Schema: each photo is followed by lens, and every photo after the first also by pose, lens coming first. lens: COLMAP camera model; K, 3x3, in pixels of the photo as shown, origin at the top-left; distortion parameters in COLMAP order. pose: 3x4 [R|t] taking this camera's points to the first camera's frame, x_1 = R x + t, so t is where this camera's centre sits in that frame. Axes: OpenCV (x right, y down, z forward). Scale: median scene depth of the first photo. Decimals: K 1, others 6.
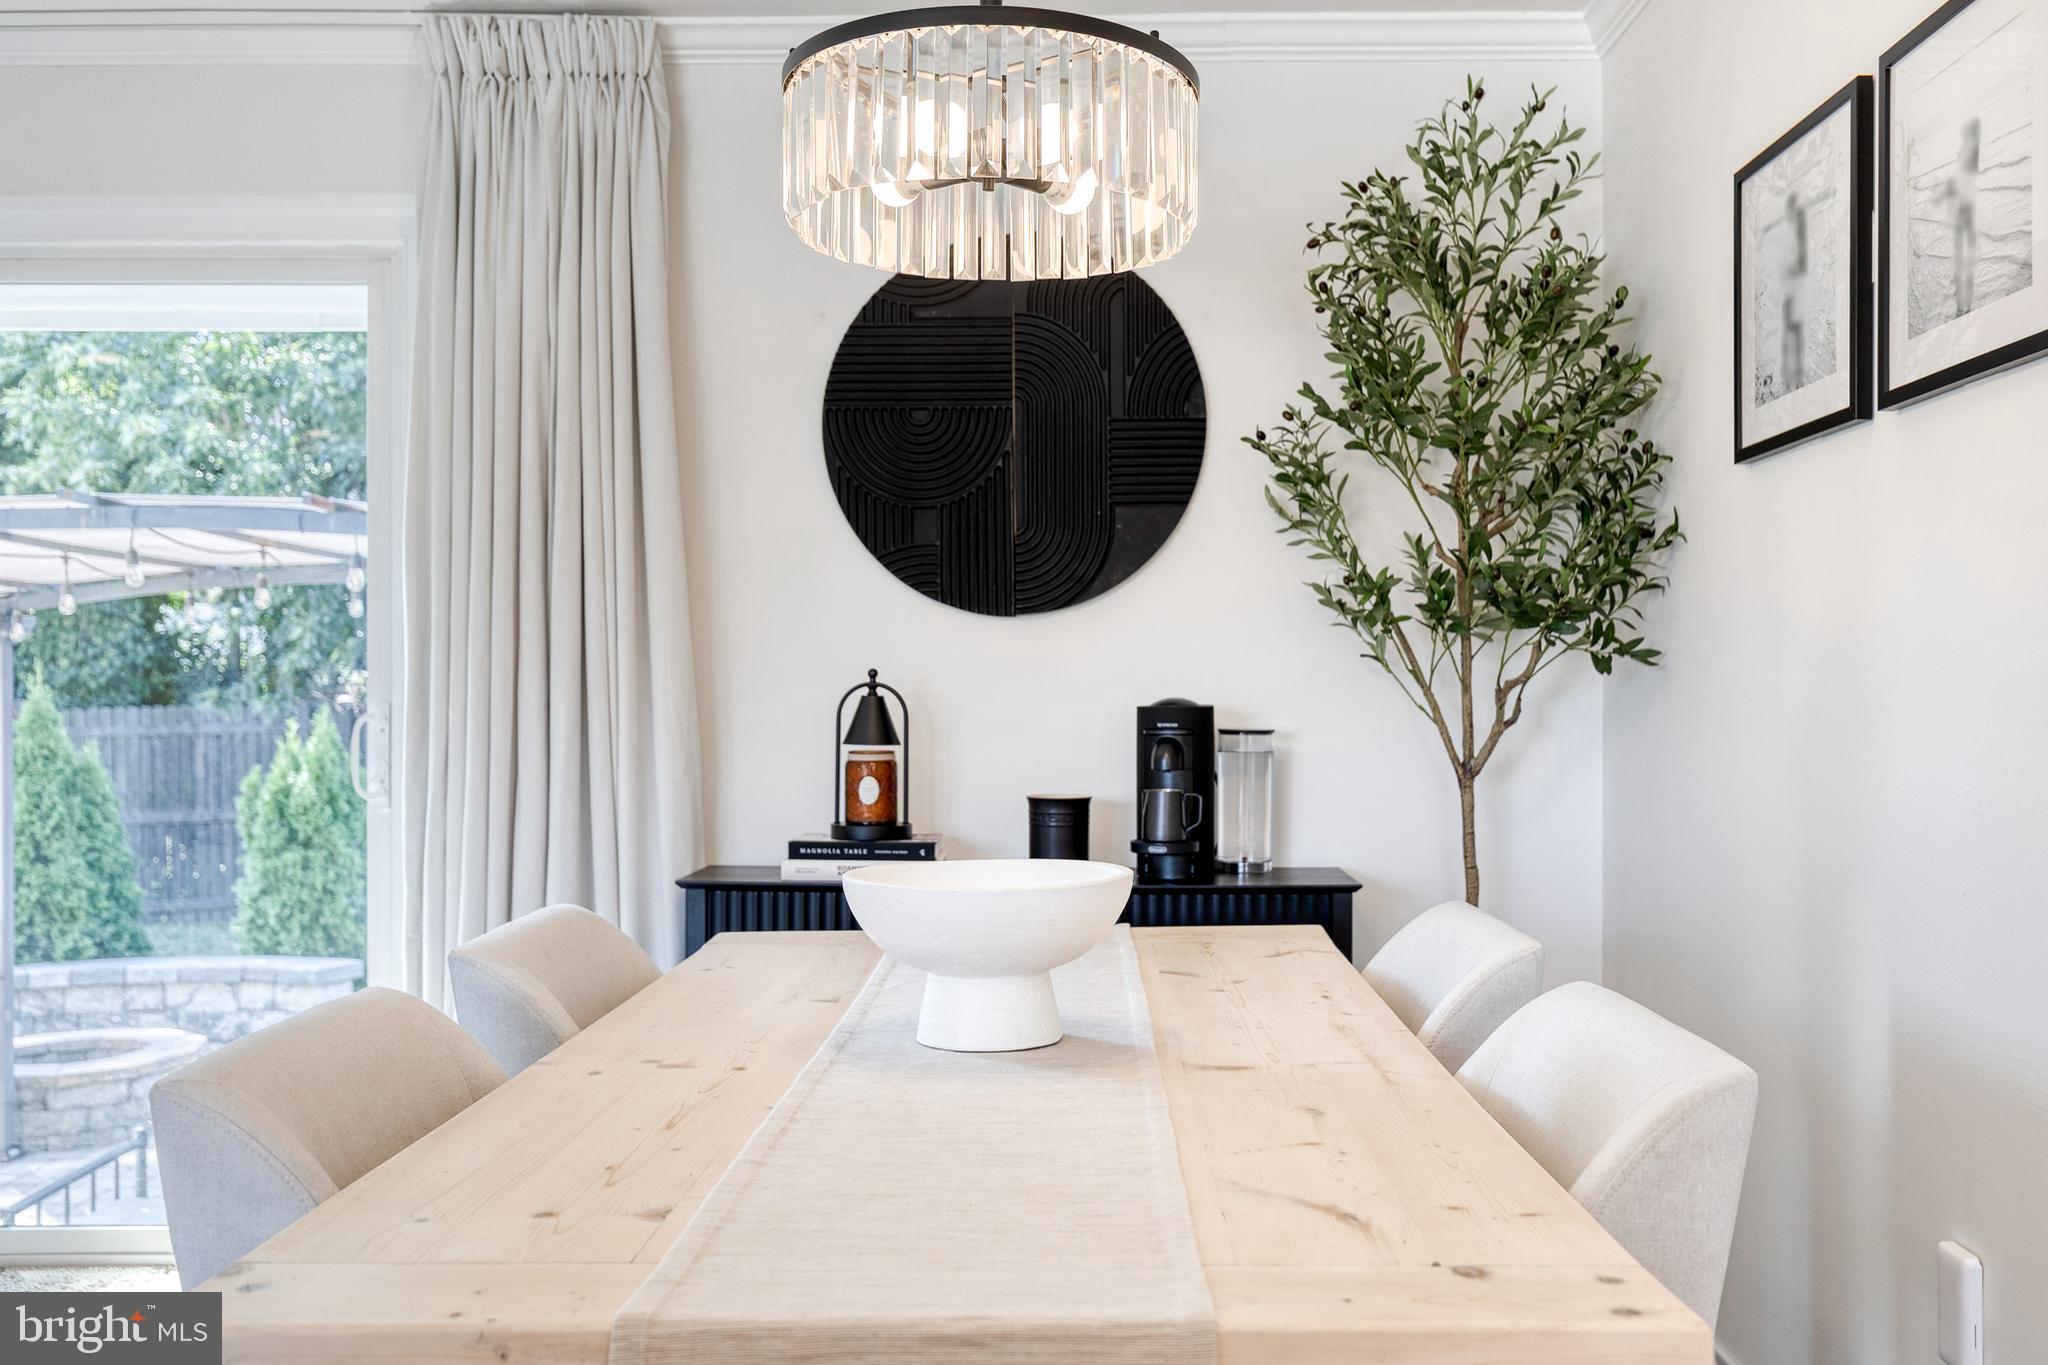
lens RADIAL K [[1852.5, 0, 1034.3], [0, 1852.5, 714.6], [0, 0, 1]] dist [0.001292, 0.014864]
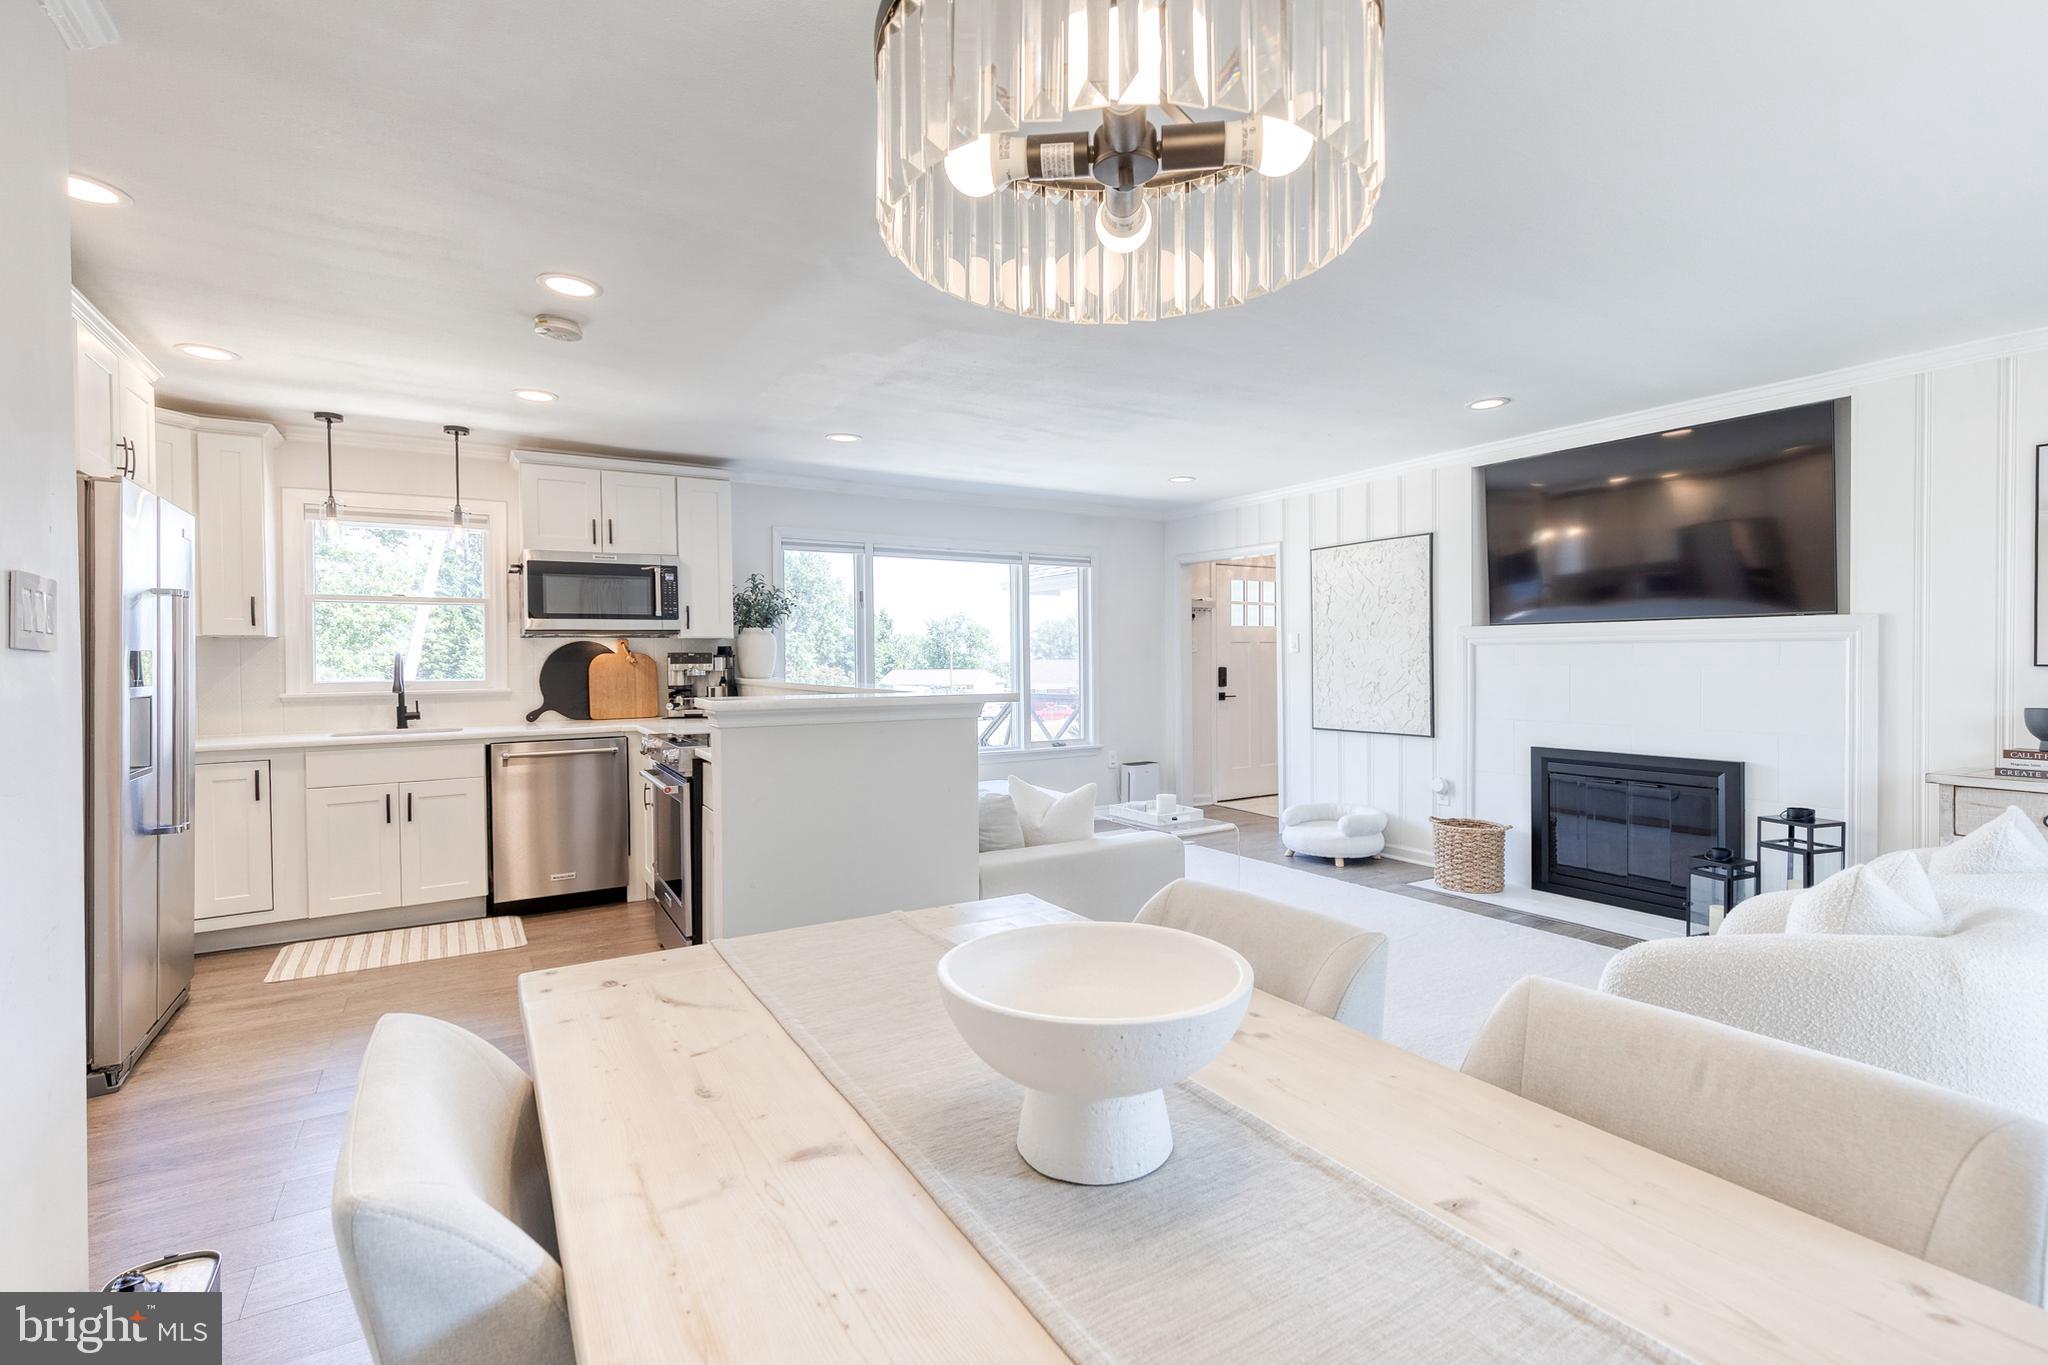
lens RADIAL K [[931.3, 0, 1039.4], [0, 931.3, 668.7], [0, 0, 1]] dist [0.011583, -0.001861]
pose [[-0.836106, 0.013244, -0.548408, 0.152180], [0.003266, 0.999811, 0.019166, -0.043456], [0.548558, 0.014233, -0.835991, 0.820265]]
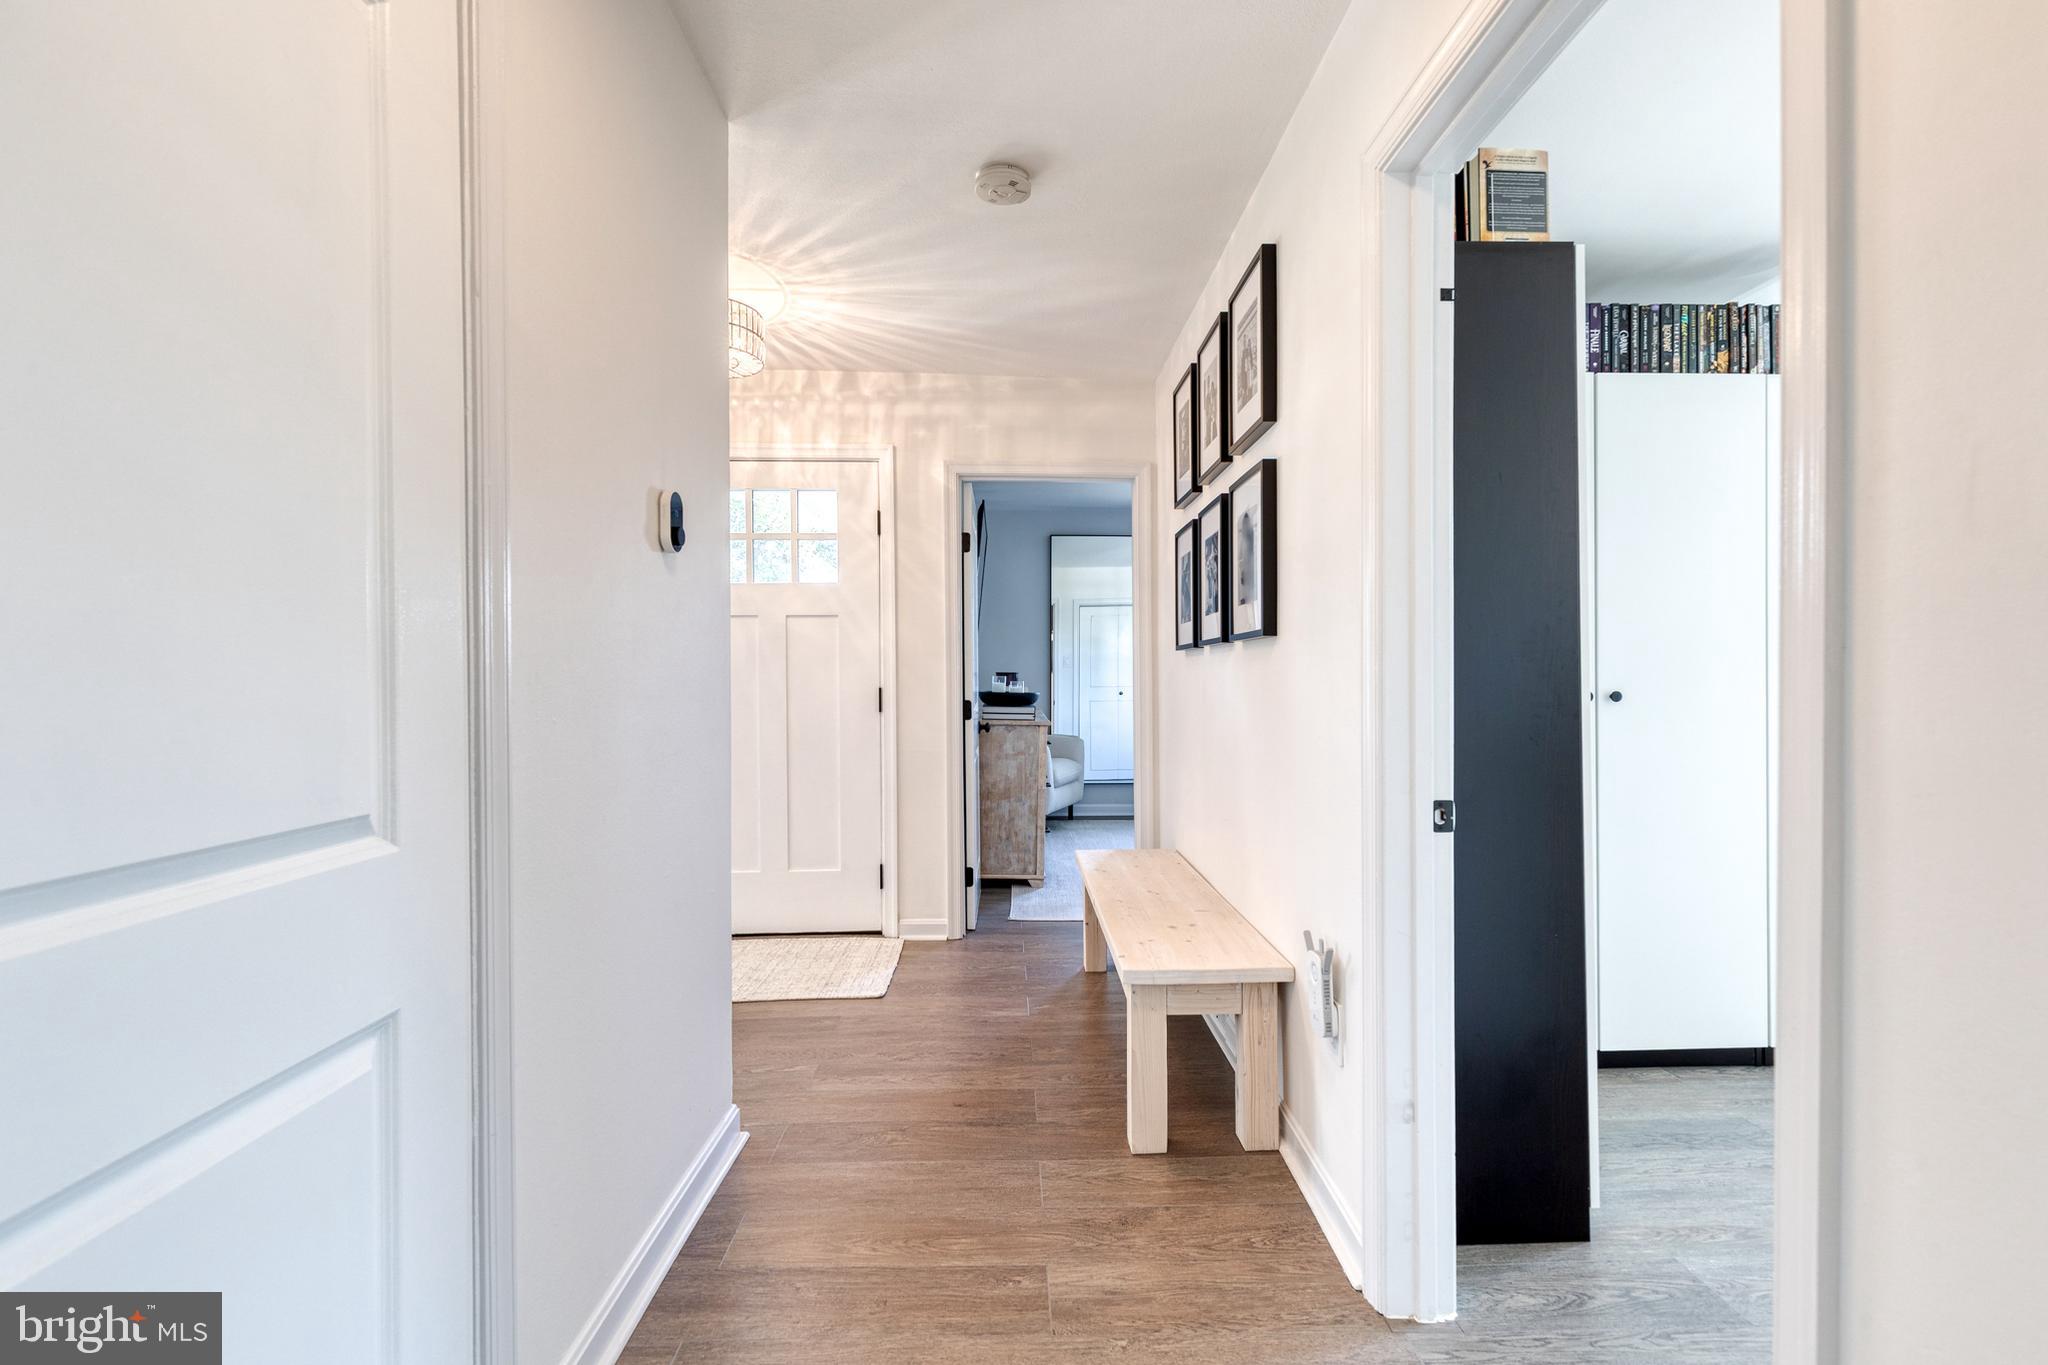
lens RADIAL K [[931.3, 0, 1030.6], [0, 931.3, 678.3], [0, 0, 1]] dist [0.011583, -0.001861]
pose [[-0.998808, 0.003220, -0.048701, -1.911418], [0.002612, 0.999918, 0.012536, 0.001411], [0.048737, 0.012394, -0.998735, 0.297539]]
